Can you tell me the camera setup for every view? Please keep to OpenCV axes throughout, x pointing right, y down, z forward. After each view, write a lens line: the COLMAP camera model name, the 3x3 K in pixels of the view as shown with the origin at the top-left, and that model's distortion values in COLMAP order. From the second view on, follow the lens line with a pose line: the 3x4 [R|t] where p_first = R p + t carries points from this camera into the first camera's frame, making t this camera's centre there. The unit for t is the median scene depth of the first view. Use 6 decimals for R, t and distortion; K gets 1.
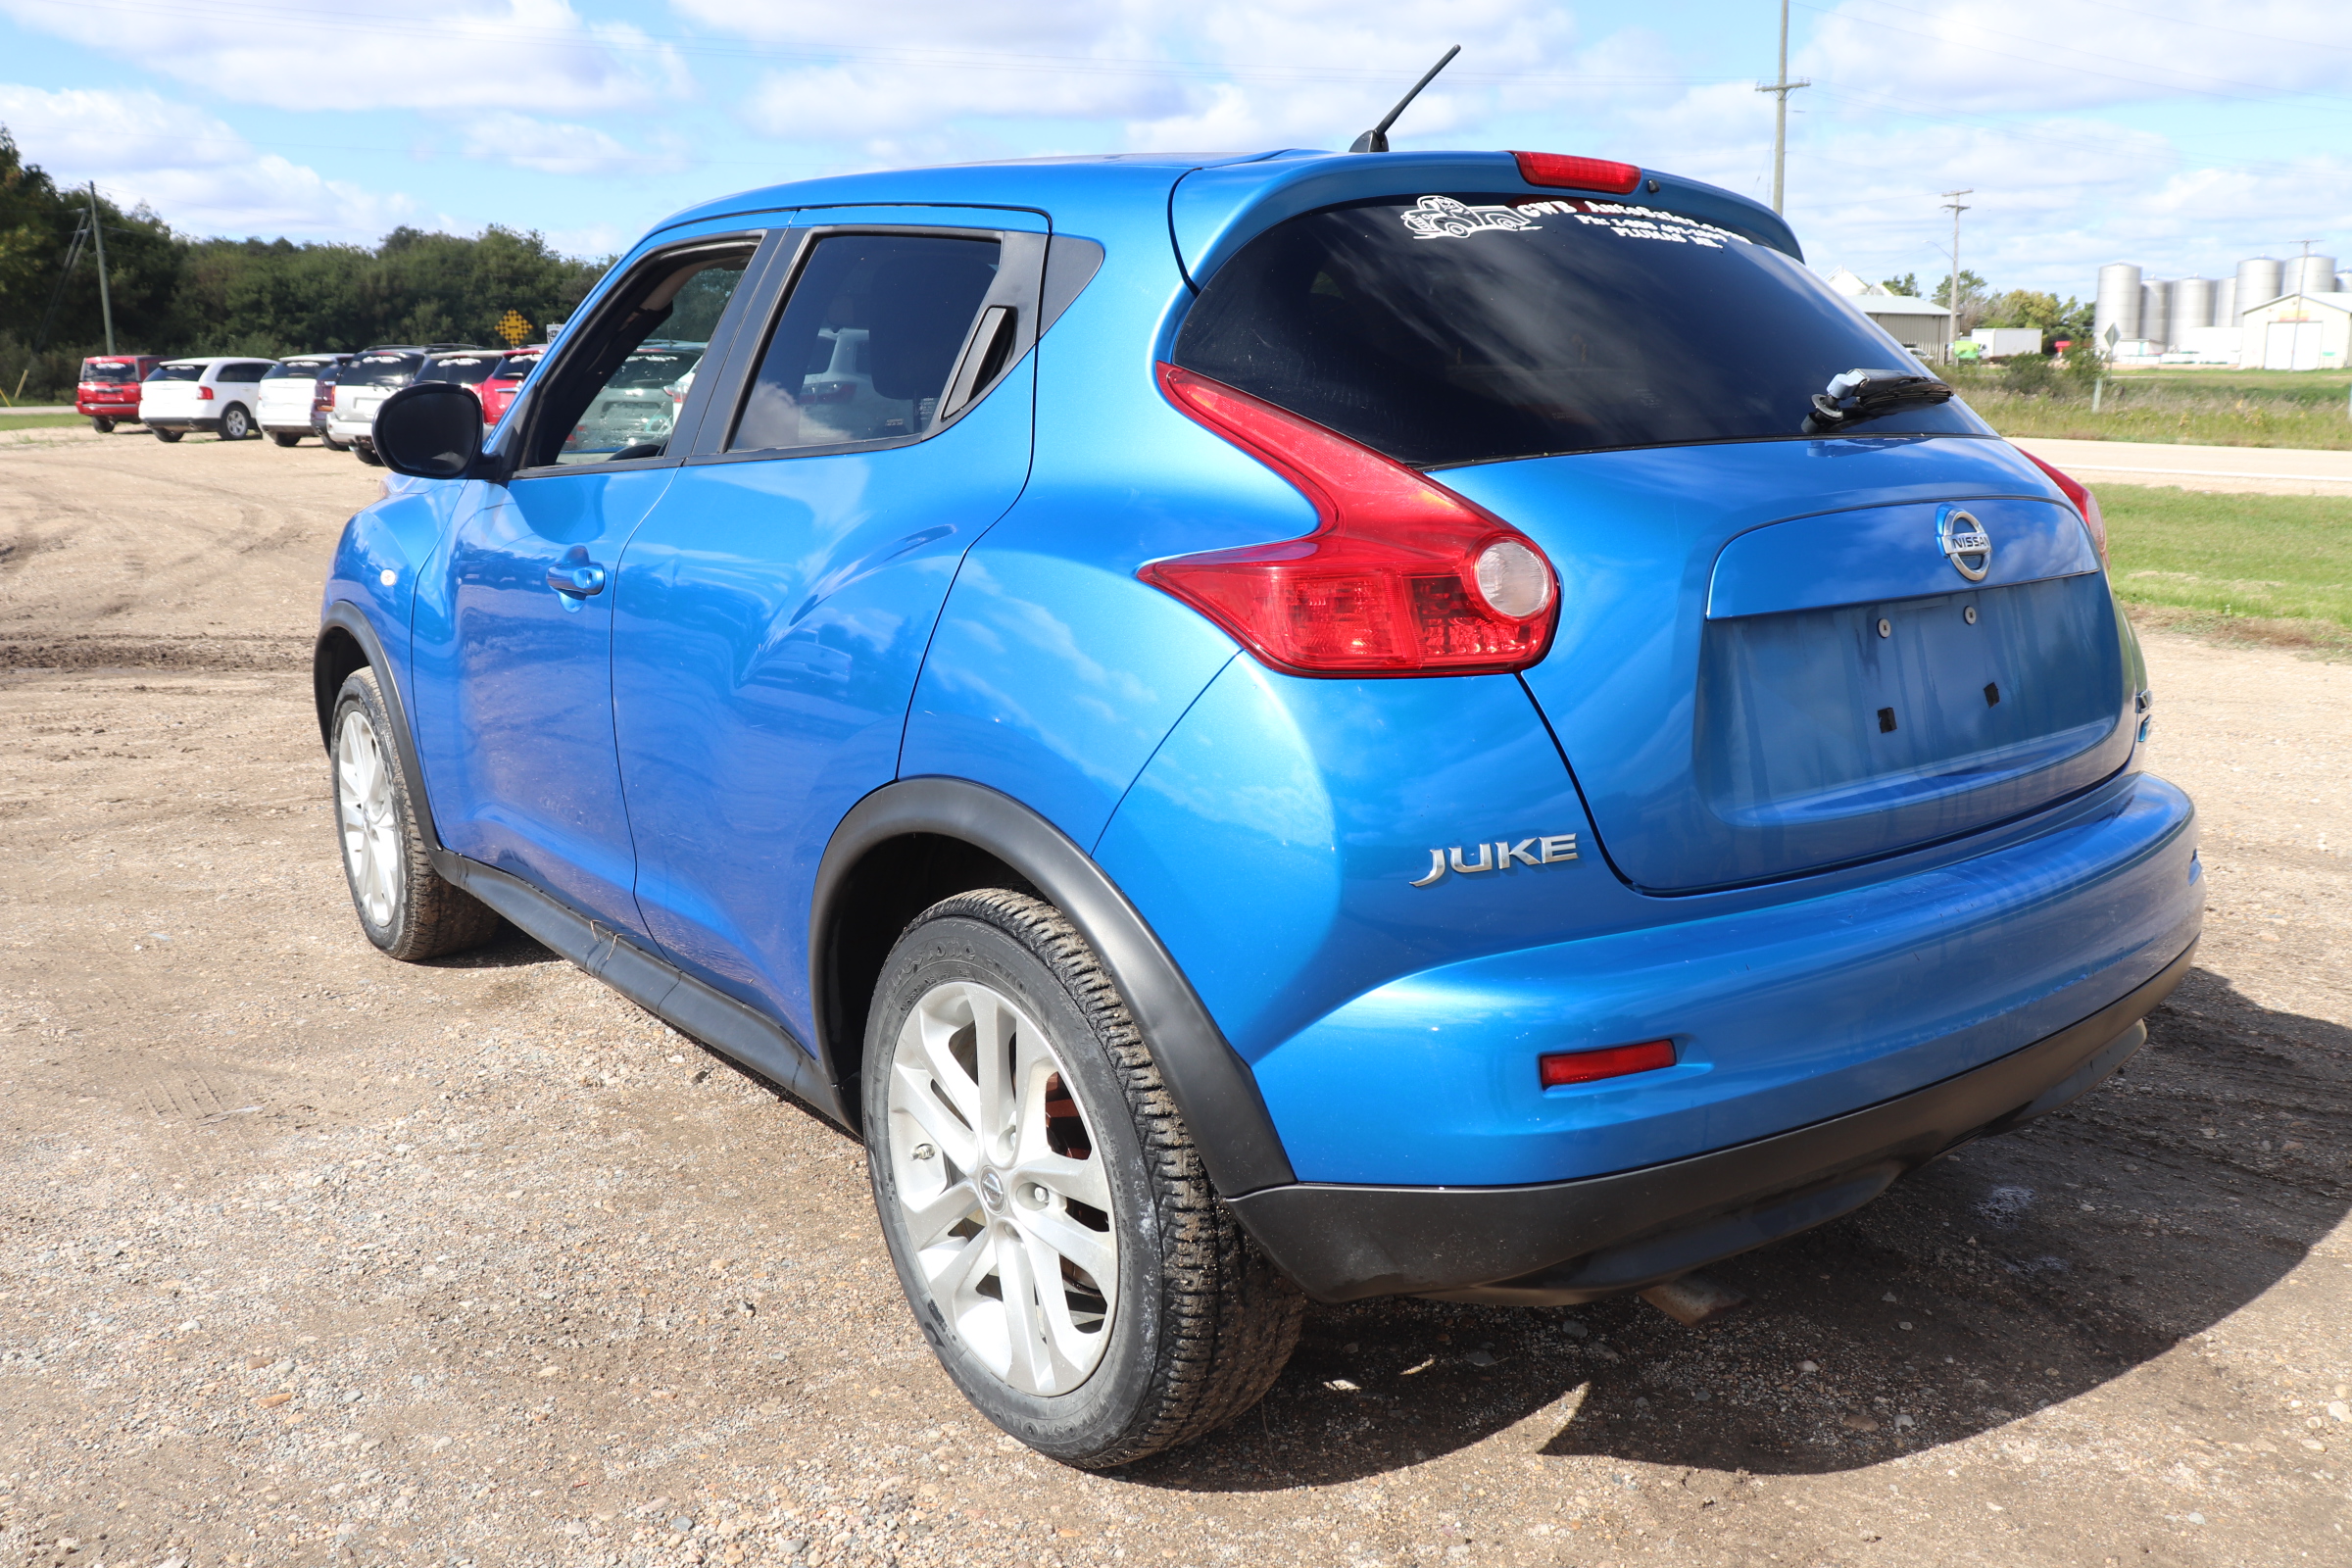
lens RADIAL K [[1910.4, 0, 1168.8], [0, 1910.4, 794.3], [0, 0, 1]] dist [-0.147229, 0.111083]
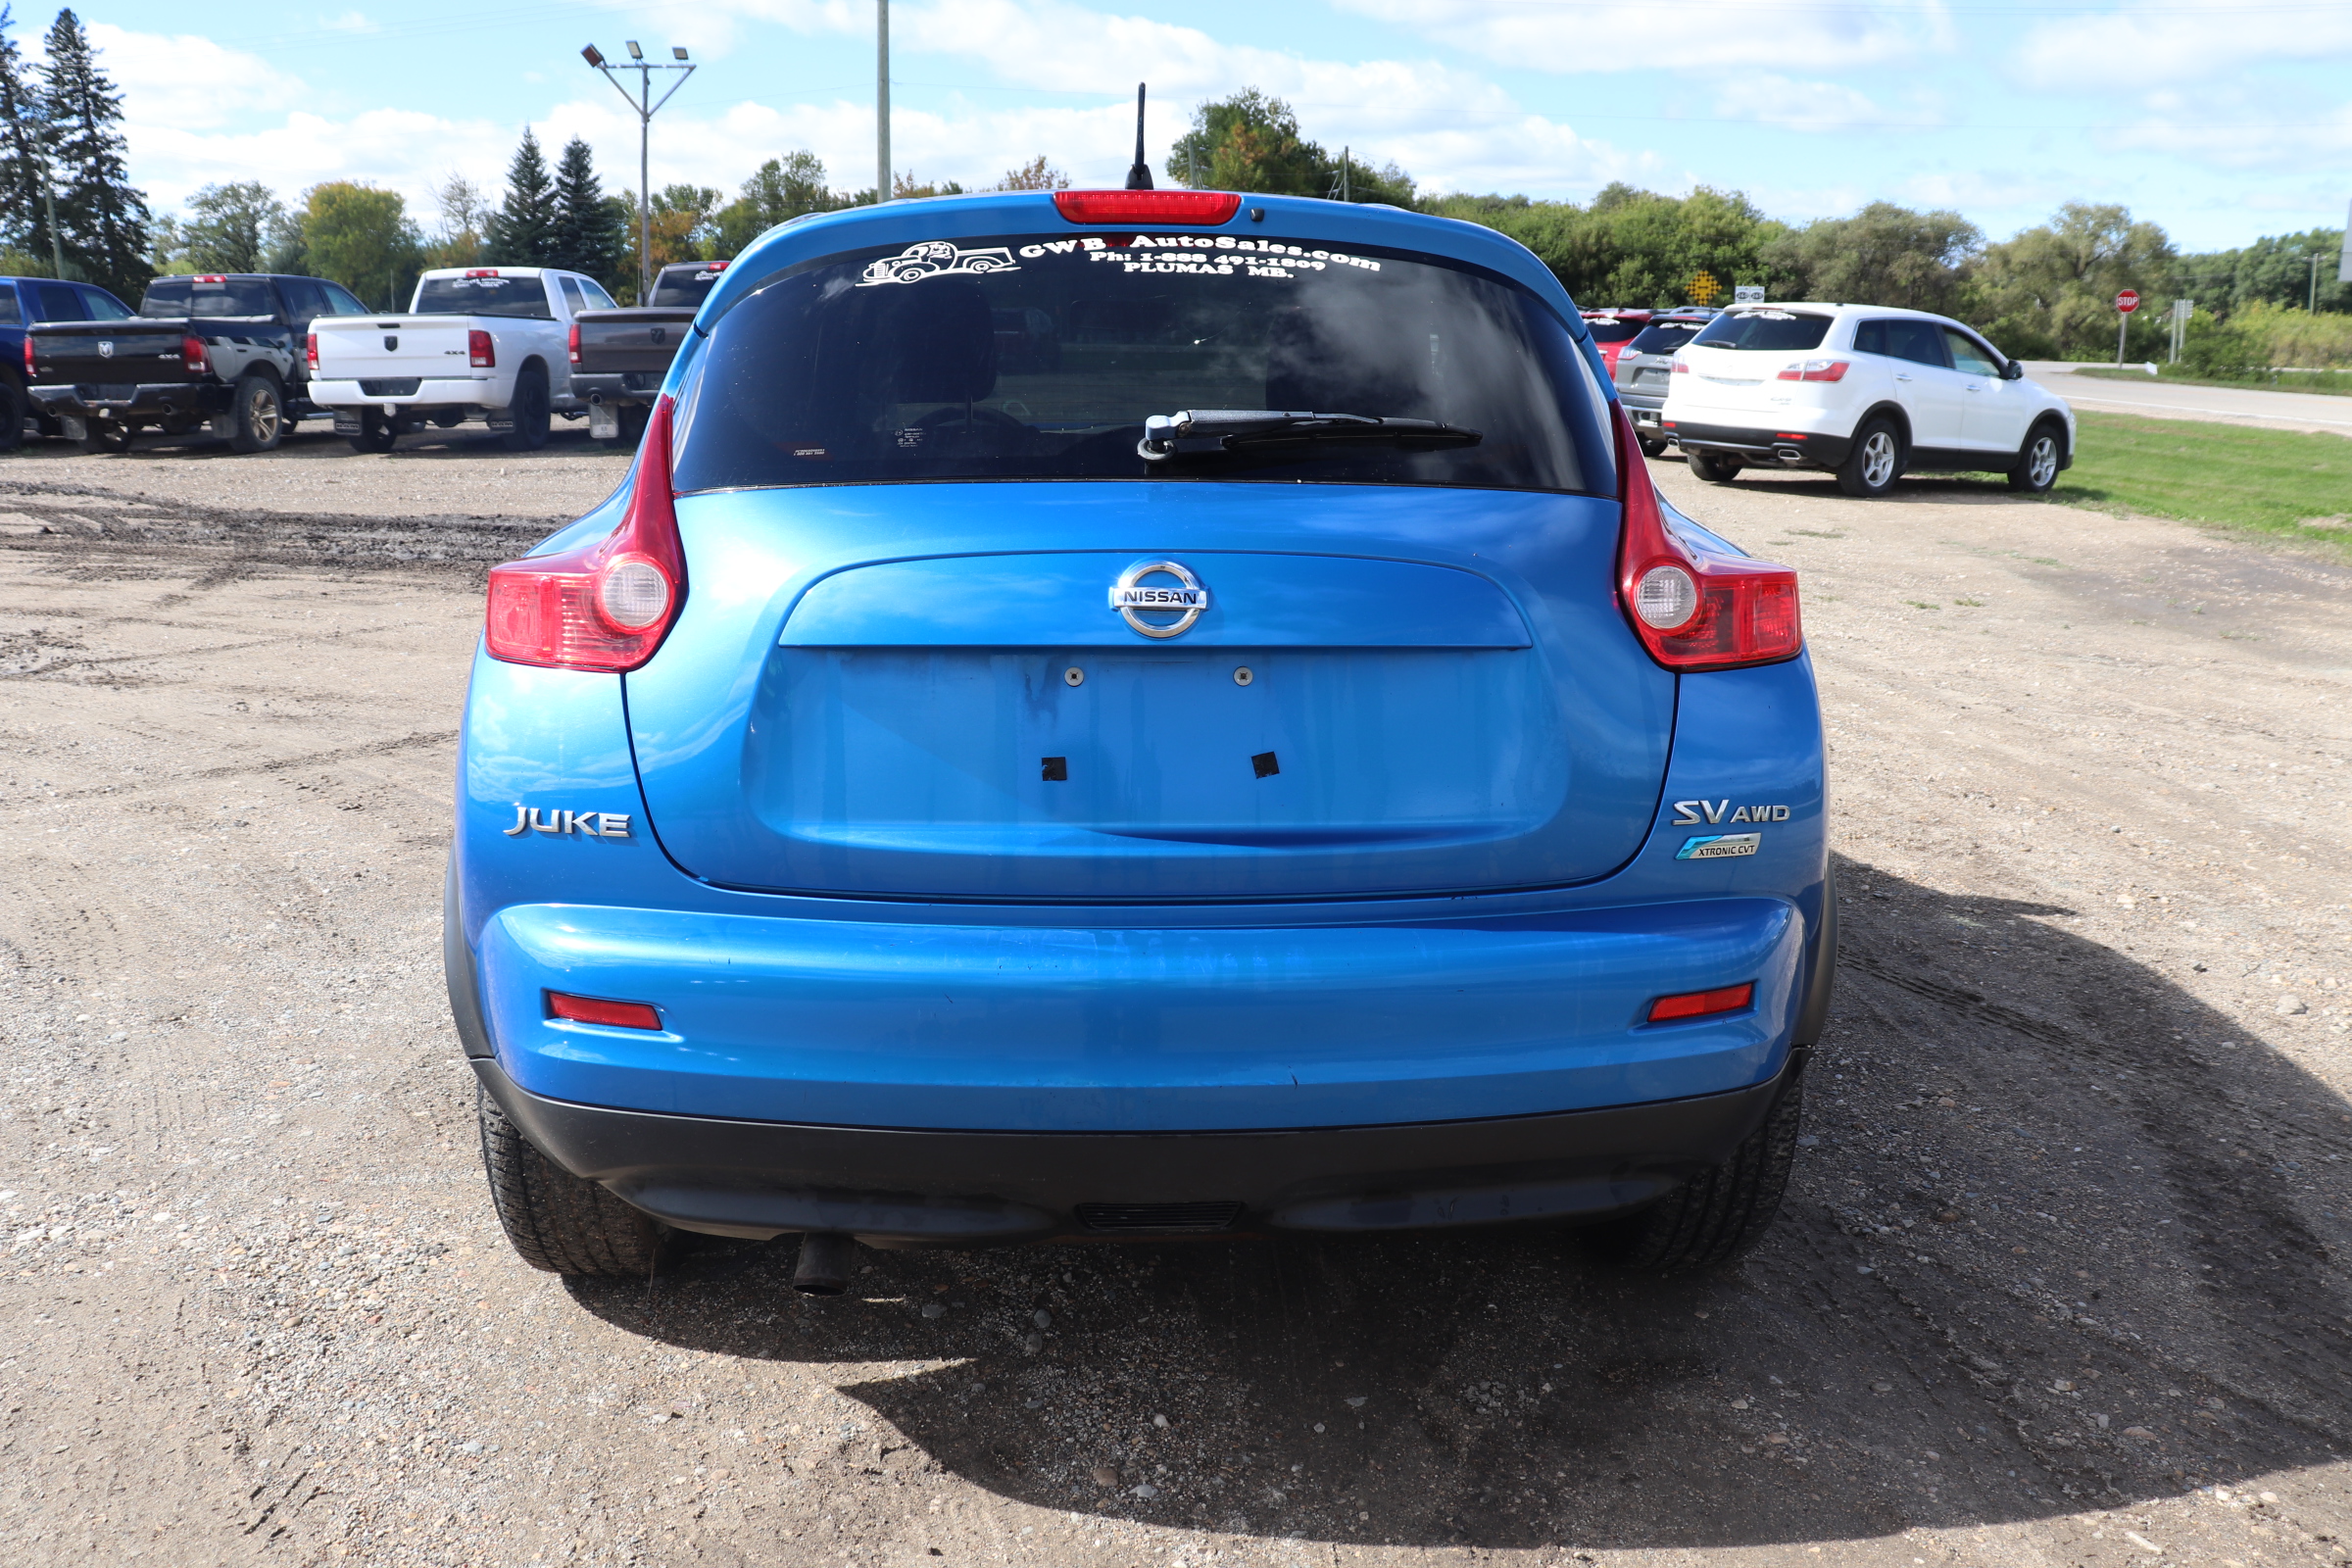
lens RADIAL K [[1910.4, 0, 1170.6], [0, 1910.4, 795.6], [0, 0, 1]] dist [-0.147229, 0.111083]
pose [[0.815916, 0.150083, -0.558351, 0.098704], [-0.138305, 0.988348, 0.063561, -0.009692], [0.561385, 0.025362, 0.827166, 0.019537]]
